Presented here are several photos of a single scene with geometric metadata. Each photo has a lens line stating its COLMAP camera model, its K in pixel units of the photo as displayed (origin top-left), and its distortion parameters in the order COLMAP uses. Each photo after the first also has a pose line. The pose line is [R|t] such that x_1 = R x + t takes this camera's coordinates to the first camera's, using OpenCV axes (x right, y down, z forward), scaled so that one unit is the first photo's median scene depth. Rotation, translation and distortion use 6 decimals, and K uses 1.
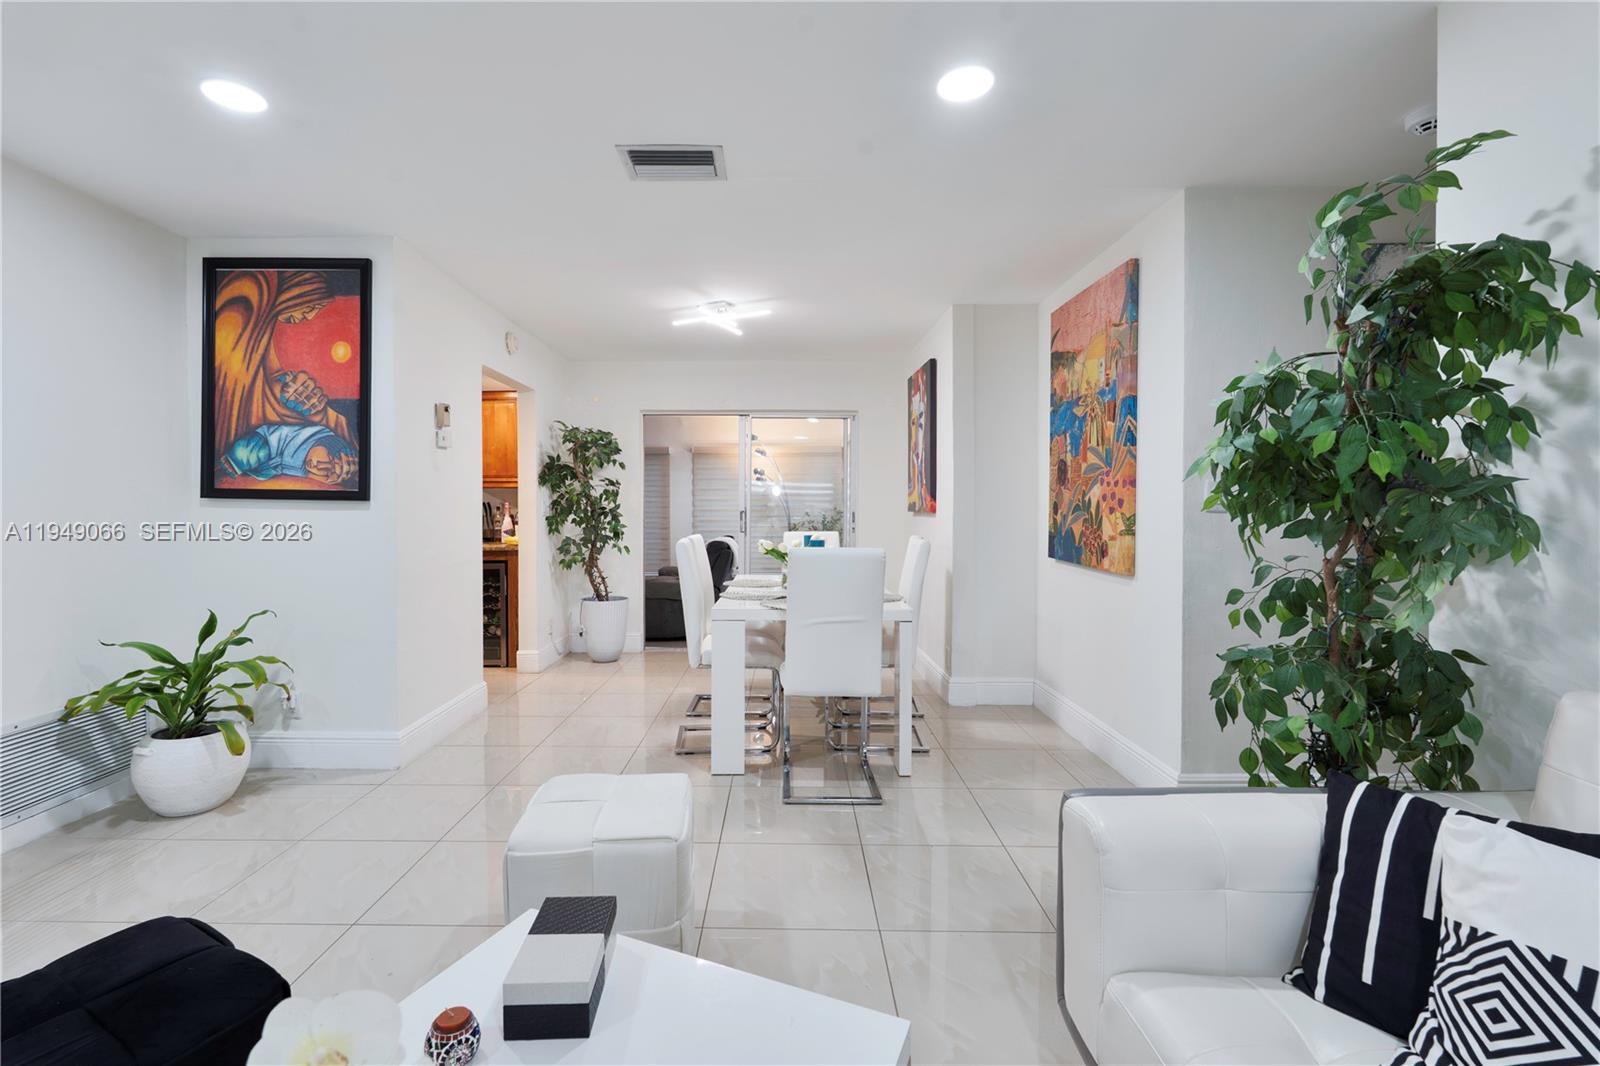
lens RADIAL K [[704.9, 0, 800.3], [0, 704.9, 522.3], [0, 0, 1]] dist [0.001655, 0.000497]
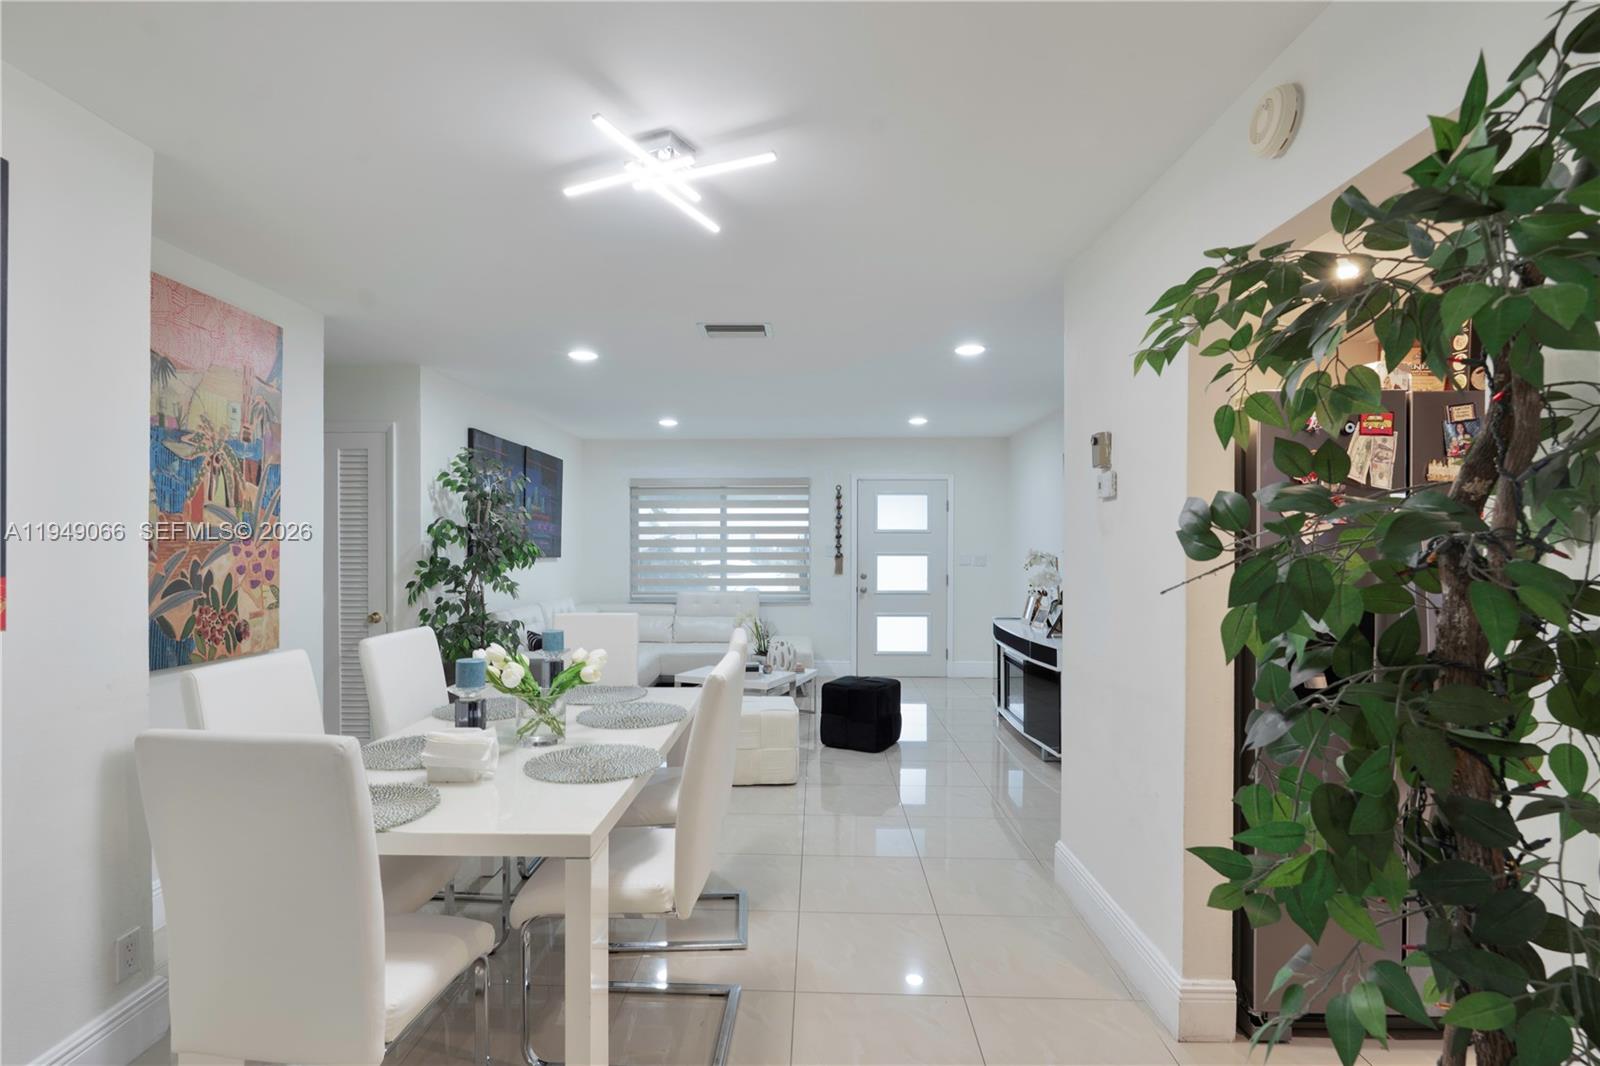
lens RADIAL K [[704.9, 0, 798.7], [0, 704.9, 540.5], [0, 0, 1]] dist [0.001655, 0.000497]
pose [[-0.999122, -0.000249, 0.041886, -0.277688], [0.000298, 0.999915, 0.013045, -0.081631], [-0.041885, 0.013046, -0.999037, 1.824952]]
